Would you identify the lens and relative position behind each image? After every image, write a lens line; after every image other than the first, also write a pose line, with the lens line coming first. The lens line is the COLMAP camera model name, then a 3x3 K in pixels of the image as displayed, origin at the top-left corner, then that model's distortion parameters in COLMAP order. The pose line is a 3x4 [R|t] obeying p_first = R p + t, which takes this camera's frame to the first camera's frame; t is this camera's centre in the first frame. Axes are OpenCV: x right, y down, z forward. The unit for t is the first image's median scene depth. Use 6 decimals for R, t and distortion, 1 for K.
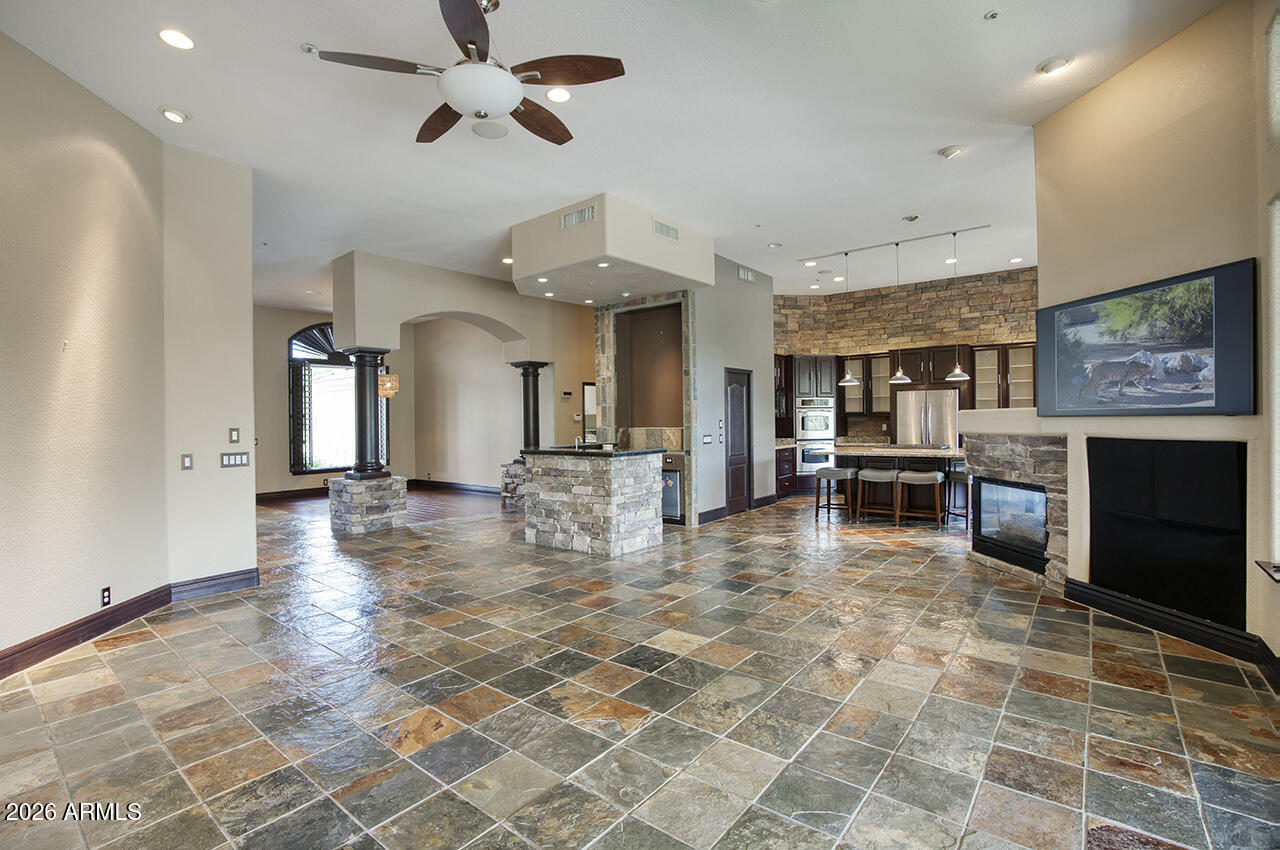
lens RADIAL K [[598.3, 0, 635.7], [0, 598.3, 427.3], [0, 0, 1]] dist [-0.039436, 0.017594]
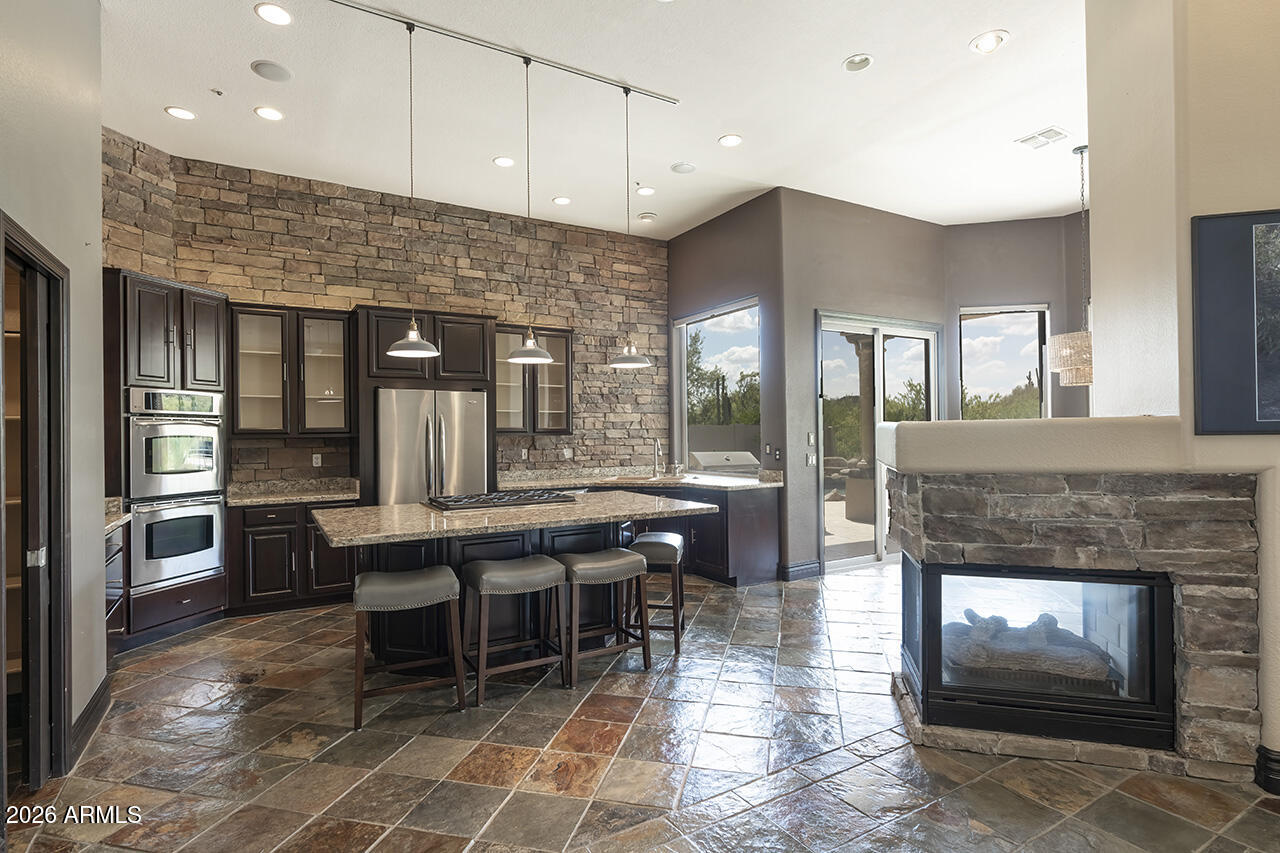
lens RADIAL K [[643.0, 0, 640.0], [0, 643.0, 426.5], [0, 0, 1]] dist [-0.003872, 0.000063]
pose [[0.348692, 0.022737, 0.936961, 0.007962], [0.016990, 0.999388, -0.030575, -0.007668], [-0.937083, 0.026580, 0.348093, 0.572805]]
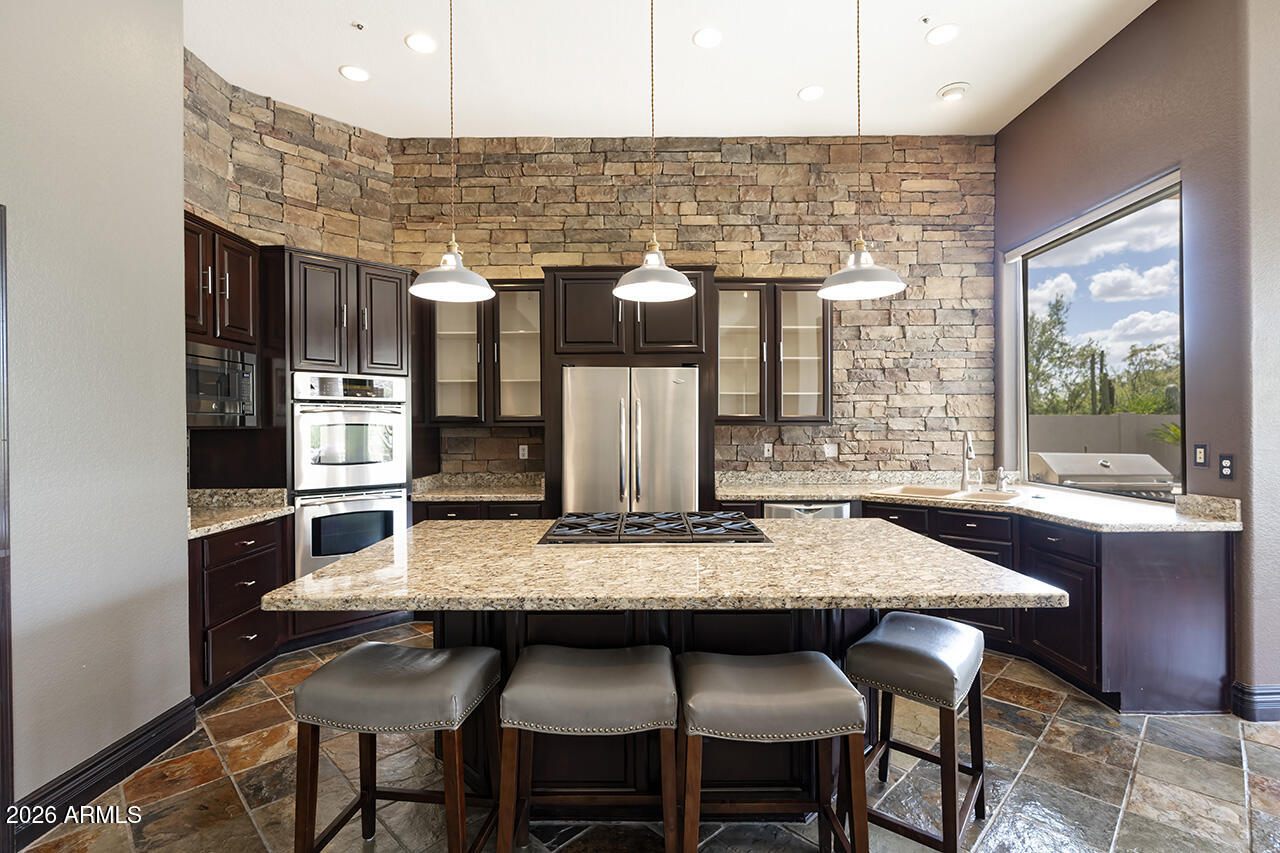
lens RADIAL K [[590.2, 0, 637.5], [0, 590.2, 429.5], [0, 0, 1]] dist [-0.014524, 0.008814]
pose [[0.781707, 0.008916, 0.623582, 0.214691], [-0.000129, 0.999900, -0.014136, -0.011161], [-0.623646, 0.010970, 0.781630, 0.616889]]
